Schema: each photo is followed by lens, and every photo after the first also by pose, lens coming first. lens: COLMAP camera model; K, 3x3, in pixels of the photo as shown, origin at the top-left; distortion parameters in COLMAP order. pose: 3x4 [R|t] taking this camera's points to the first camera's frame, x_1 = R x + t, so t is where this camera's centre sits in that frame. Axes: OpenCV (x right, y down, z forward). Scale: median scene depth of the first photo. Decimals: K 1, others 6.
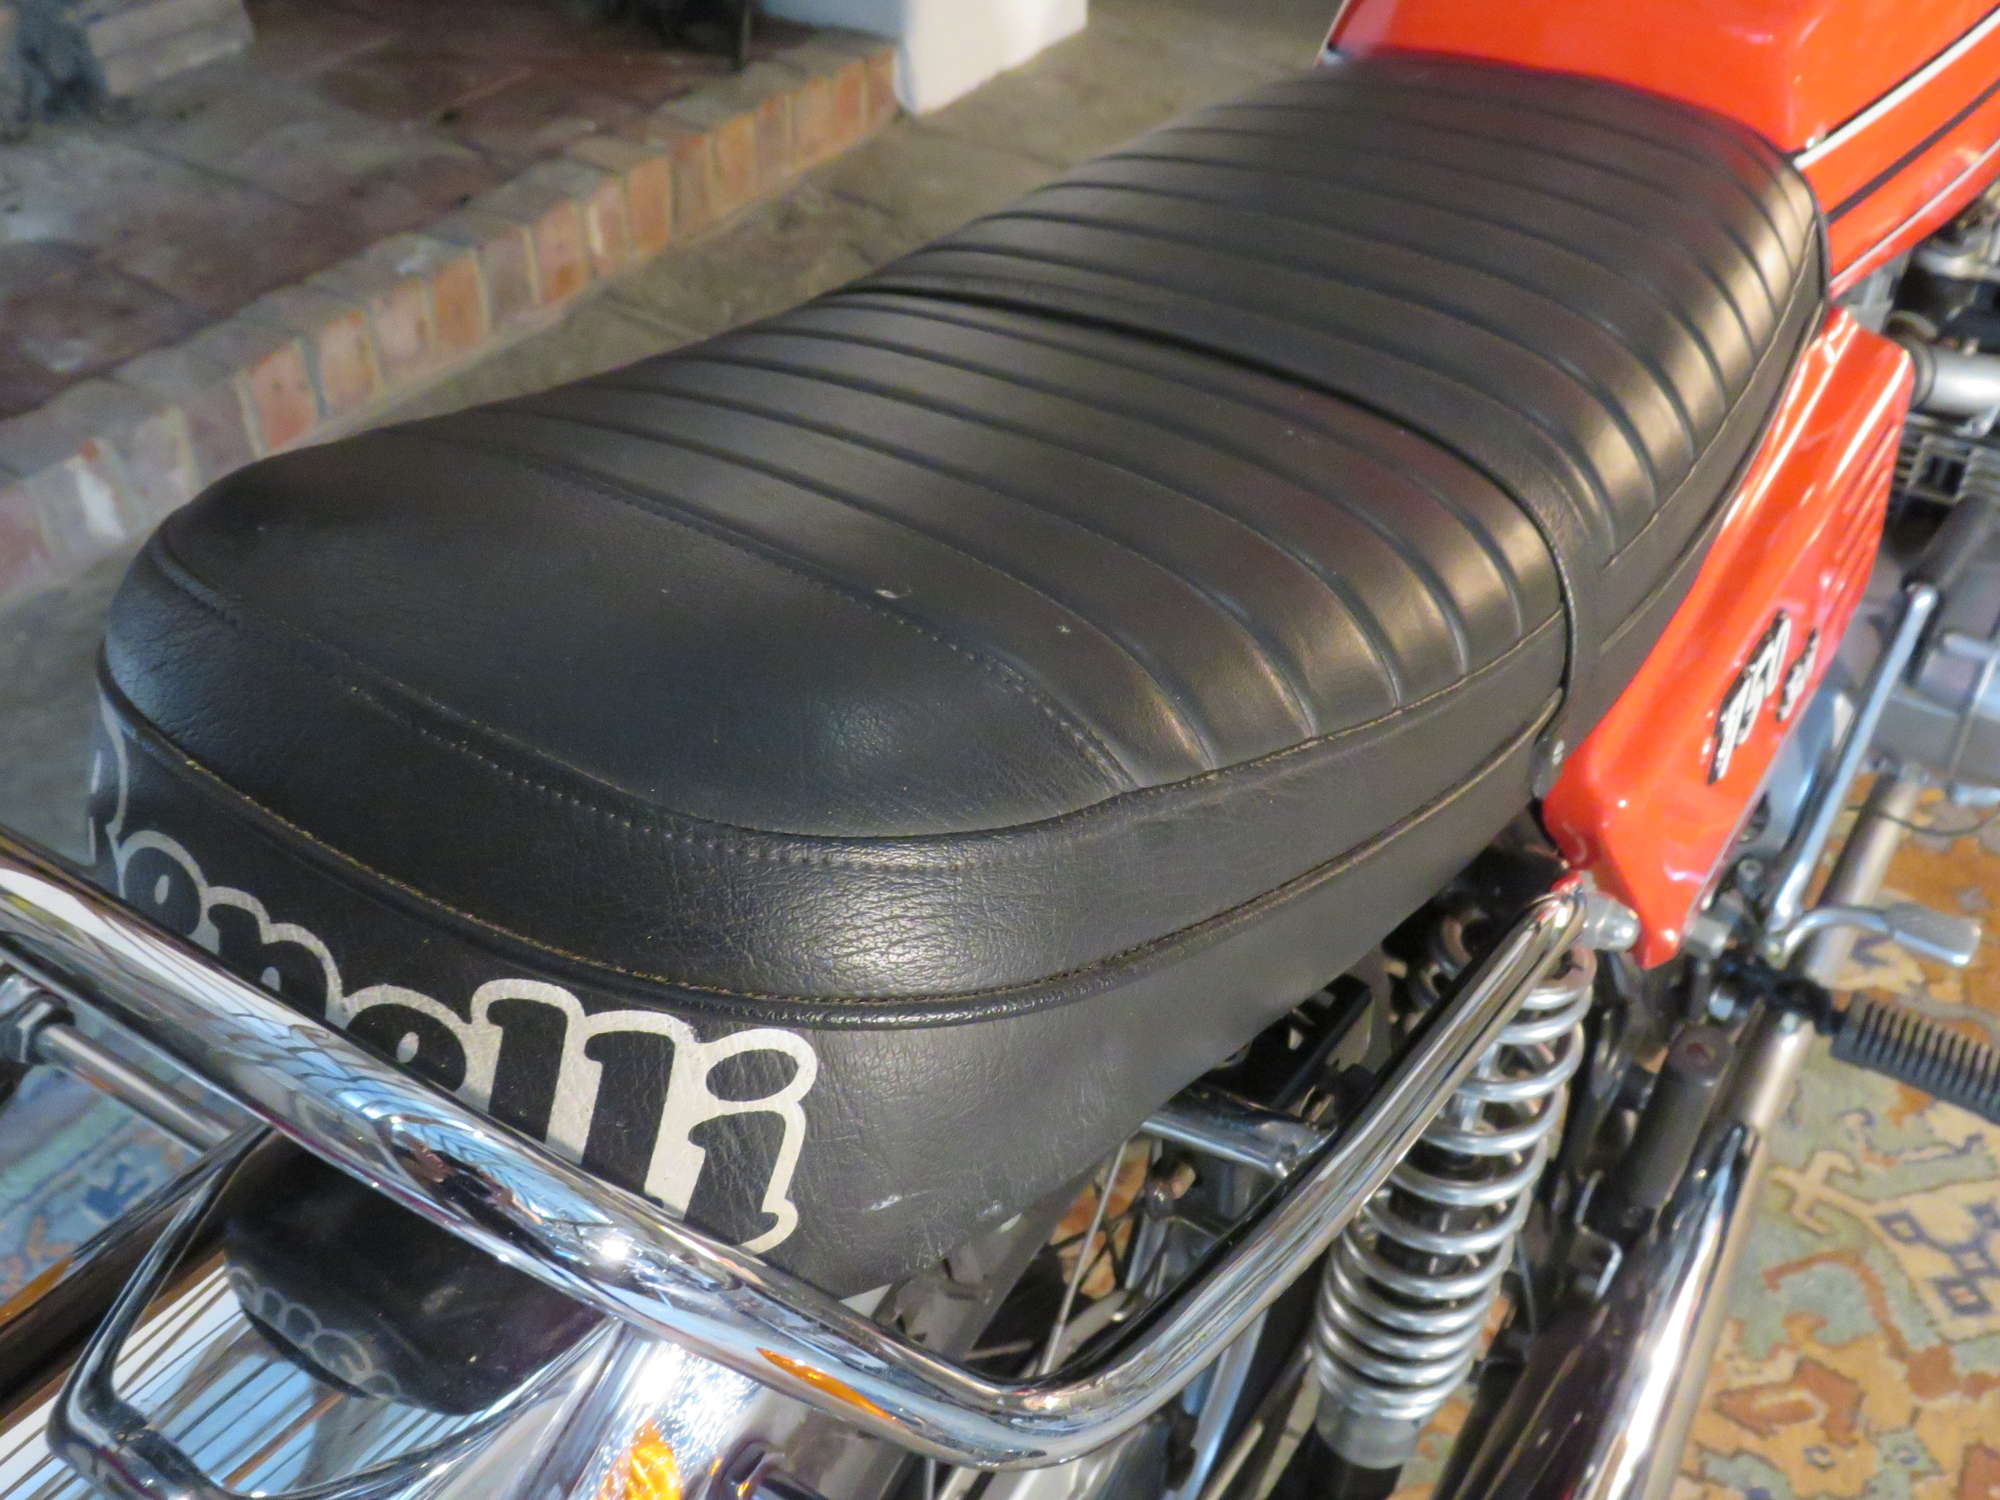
lens RADIAL K [[1886.3, 0, 1000.6], [0, 1886.3, 742.8], [0, 0, 1]] dist [-0.024428, 0.000000]
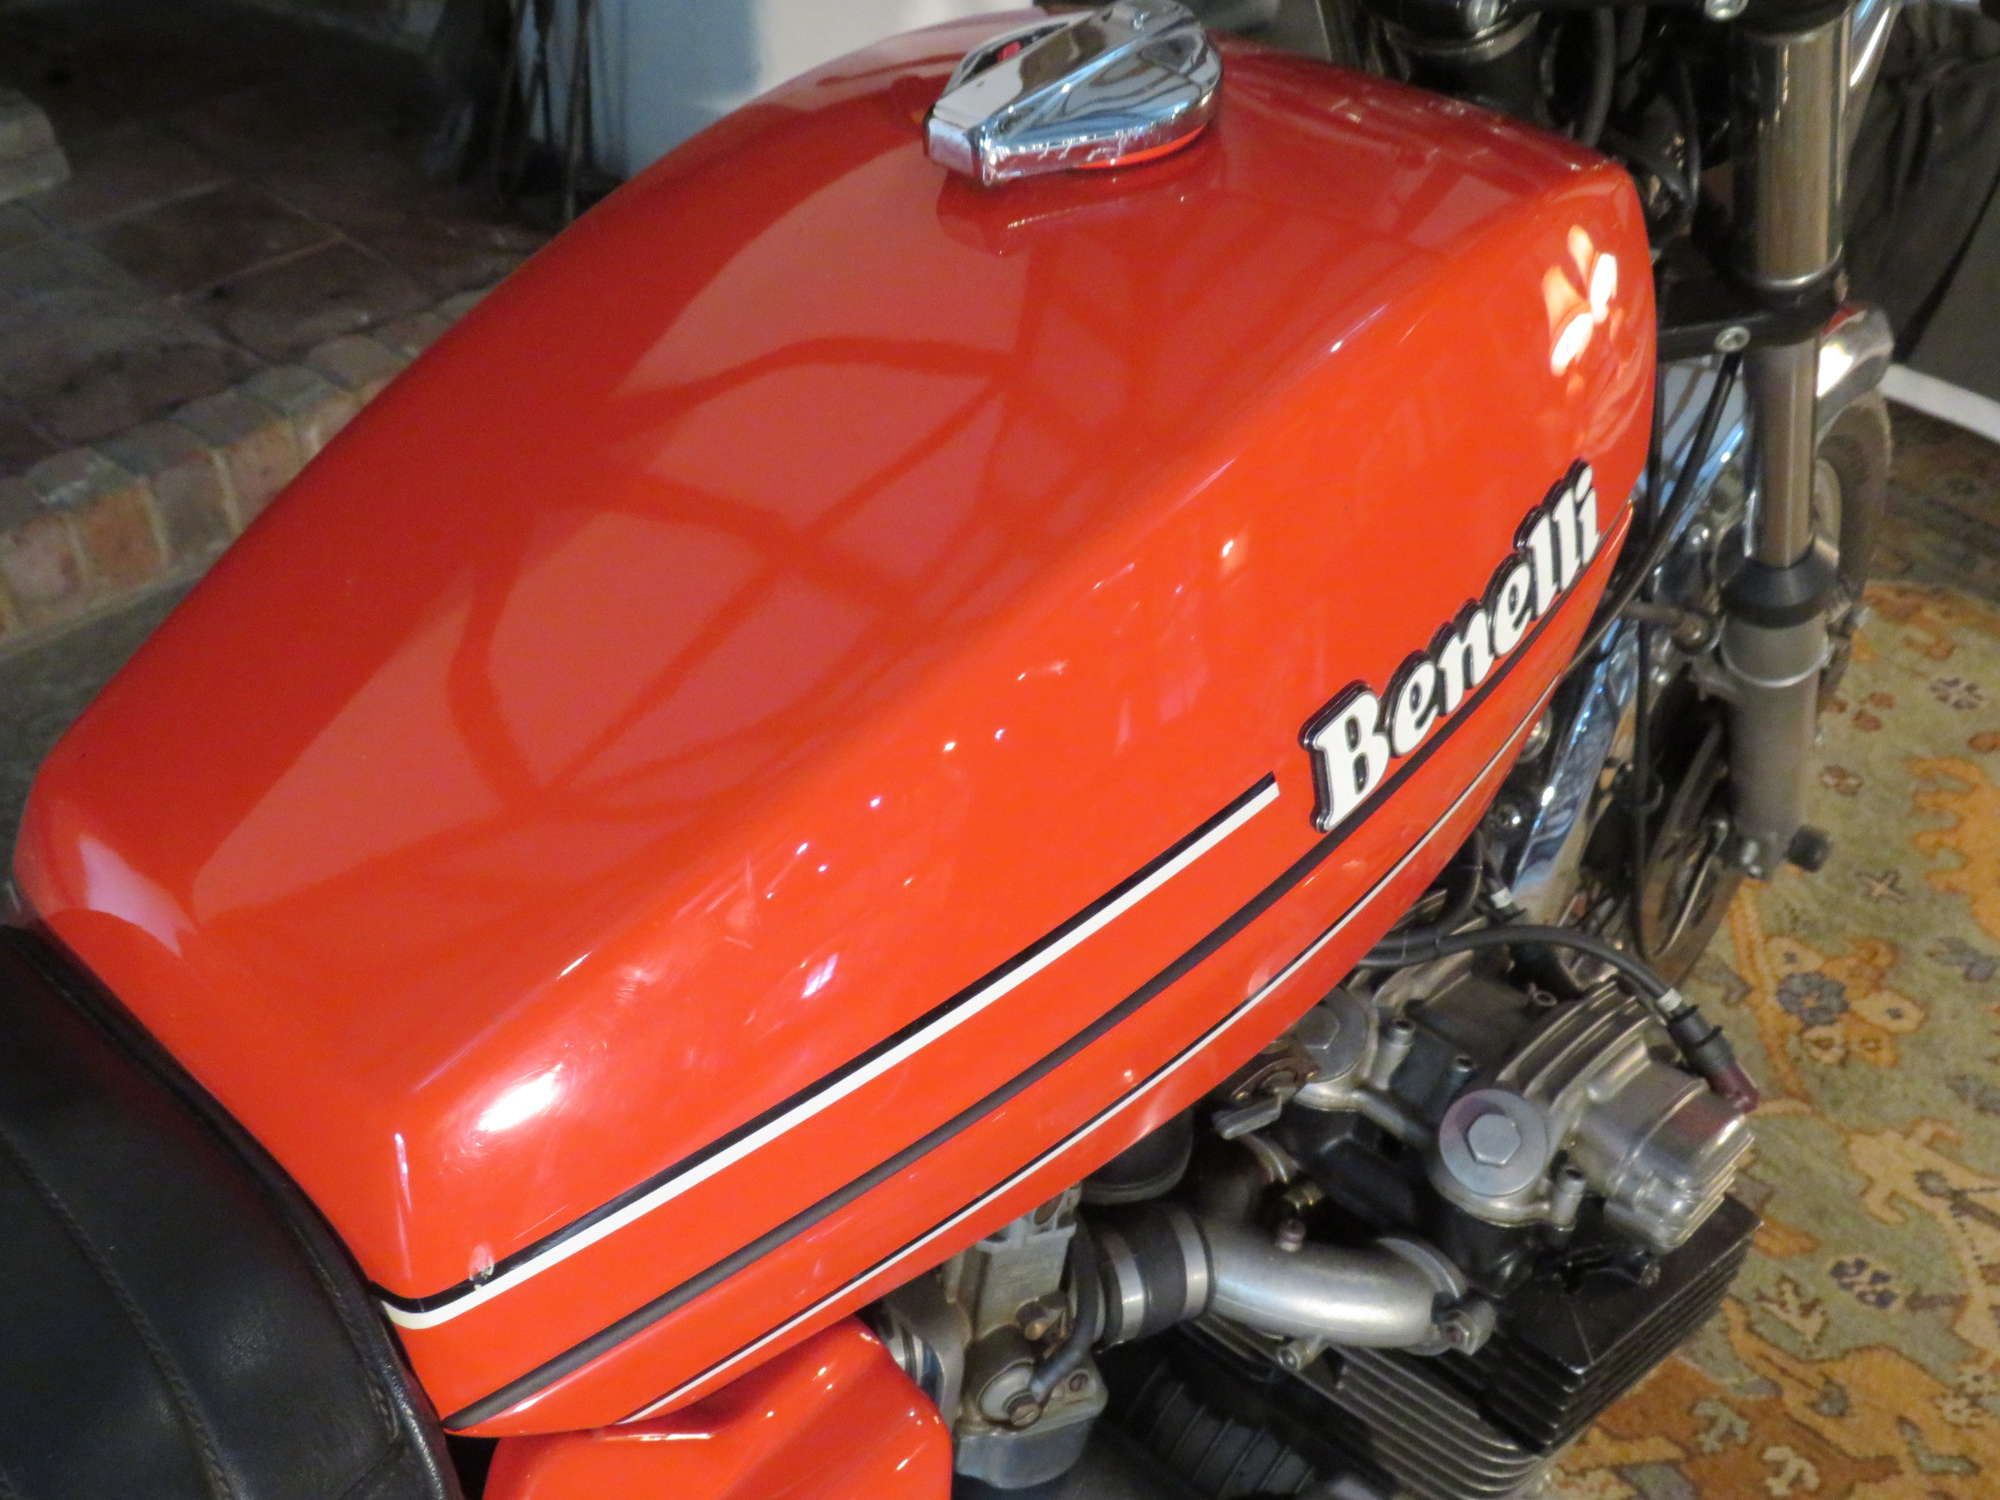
lens RADIAL K [[1886.3, 0, 984.1], [0, 1886.3, 766.2], [0, 0, 1]] dist [-0.024428, 0.000000]
pose [[0.986277, 0.115363, -0.118106, 0.226600], [-0.114535, 0.993323, 0.013796, -0.179472], [0.118909, -0.000079, 0.992905, 0.160814]]
